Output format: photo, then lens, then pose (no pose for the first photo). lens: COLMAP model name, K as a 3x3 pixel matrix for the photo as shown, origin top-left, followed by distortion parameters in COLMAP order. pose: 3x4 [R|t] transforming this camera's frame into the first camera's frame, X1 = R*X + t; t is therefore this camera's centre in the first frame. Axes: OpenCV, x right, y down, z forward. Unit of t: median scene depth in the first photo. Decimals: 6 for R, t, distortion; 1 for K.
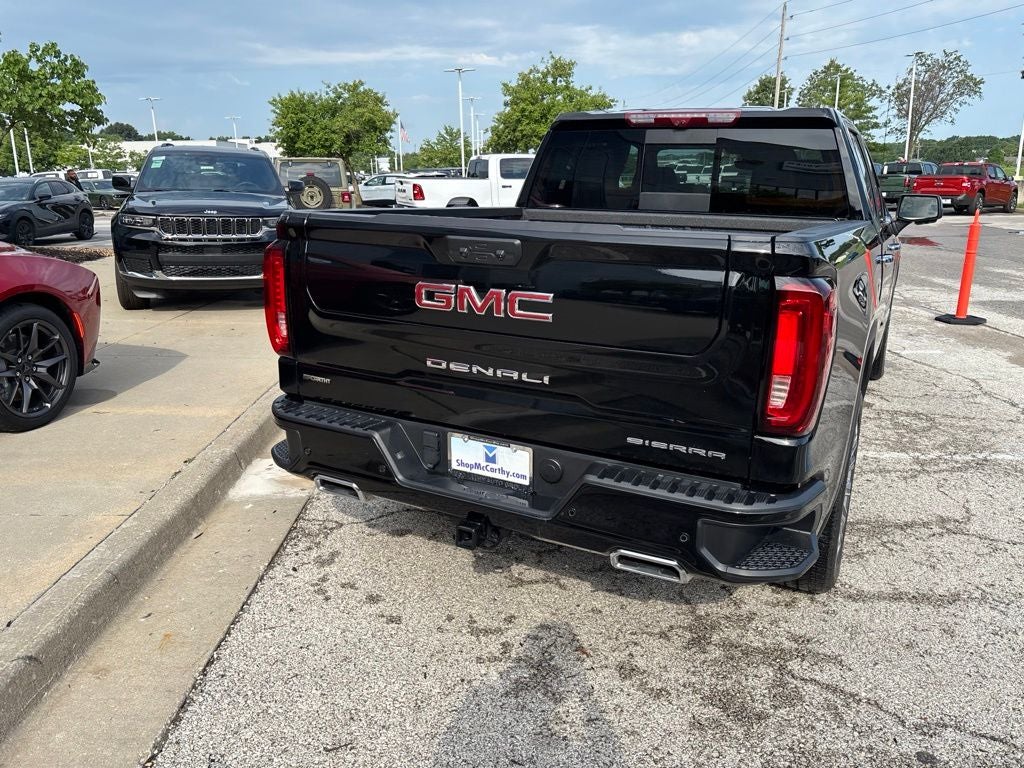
lens RADIAL K [[780.0, 0, 508.5], [0, 780.0, 373.3], [0, 0, 1]] dist [0.043980, -0.050489]
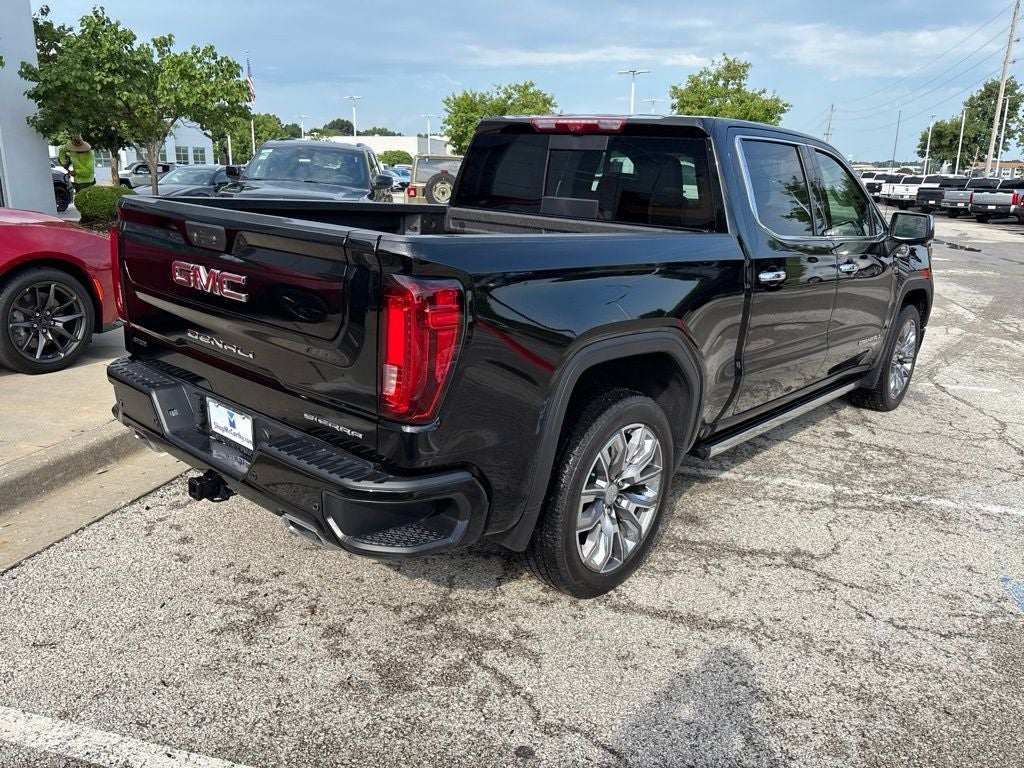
lens RADIAL K [[778.5, 0, 508.8], [0, 778.5, 378.5], [0, 0, 1]] dist [0.046722, -0.057844]
pose [[0.969969, 0.094700, -0.224037, 0.398523], [-0.093550, 0.995490, 0.015767, -0.005983], [0.224519, 0.005665, 0.974453, -0.002020]]
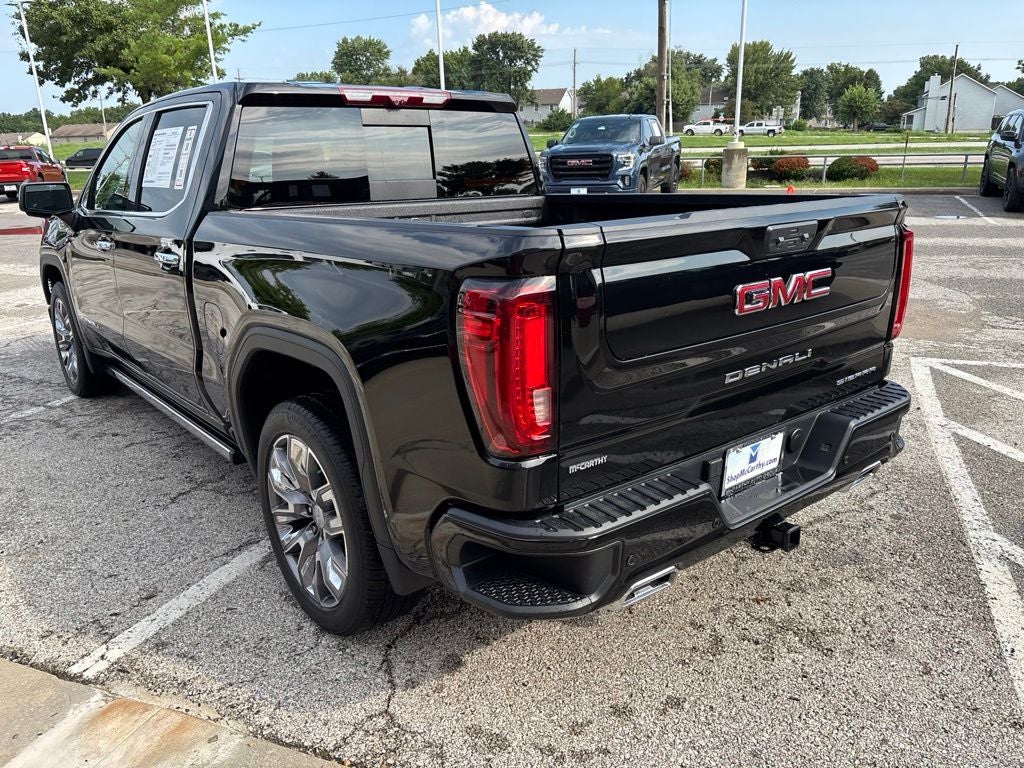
lens RADIAL K [[775.1, 0, 512.0], [0, 775.1, 384.0], [0, 0, 1]] dist [0.046273, -0.059779]
pose [[0.391124, -0.281358, 0.876276, -0.620457], [0.251586, 0.948545, 0.192267, -0.152283], [-0.885283, 0.145258, 0.441785, 0.545830]]
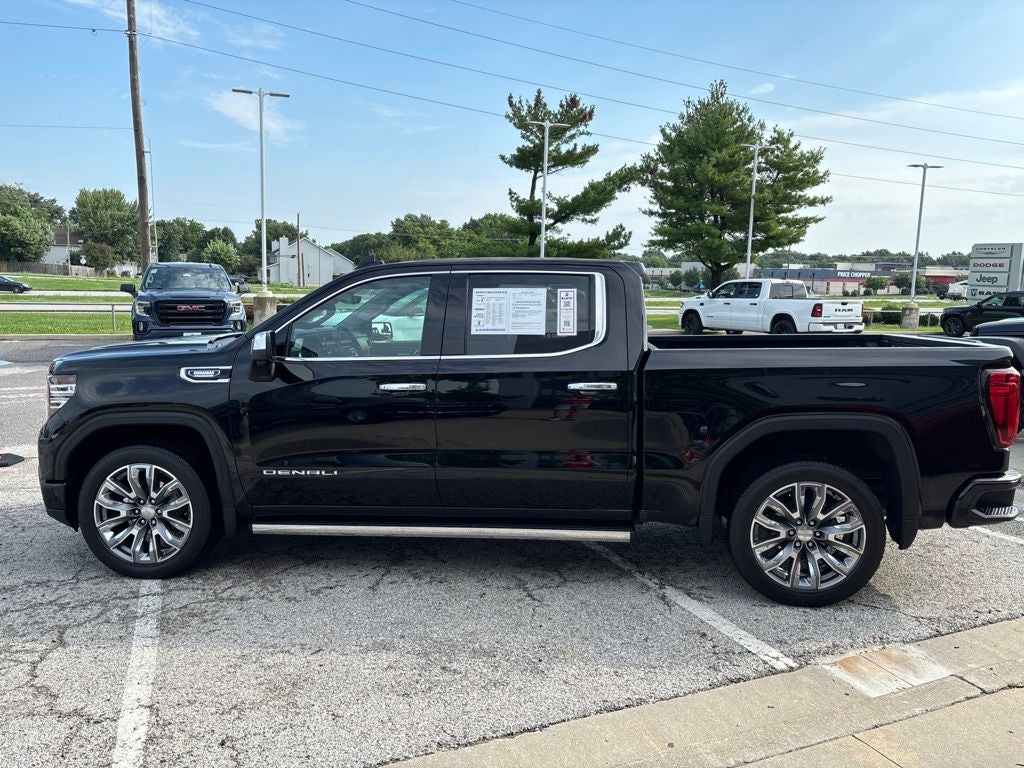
lens RADIAL K [[780.0, 0, 508.5], [0, 780.0, 373.3], [0, 0, 1]] dist [0.043980, -0.050489]
pose [[-0.371327, -0.108290, 0.922166, -0.958973], [0.216488, 0.955705, 0.199402, -0.481311], [-0.902911, 0.273682, -0.331436, 1.716255]]
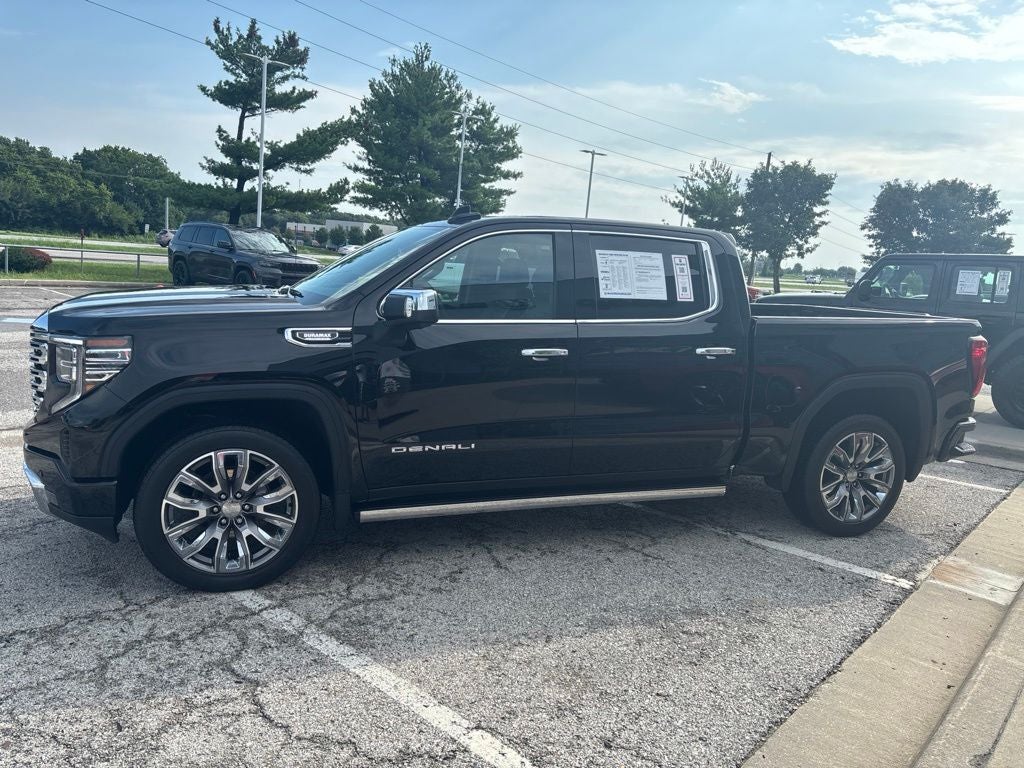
lens RADIAL K [[780.0, 0, 508.5], [0, 780.0, 373.3], [0, 0, 1]] dist [0.043980, -0.050489]
pose [[-0.741785, -0.147888, 0.654129, -0.518254], [0.097077, 0.941431, 0.322929, -0.591664], [-0.663575, 0.303045, -0.683983, 2.259785]]
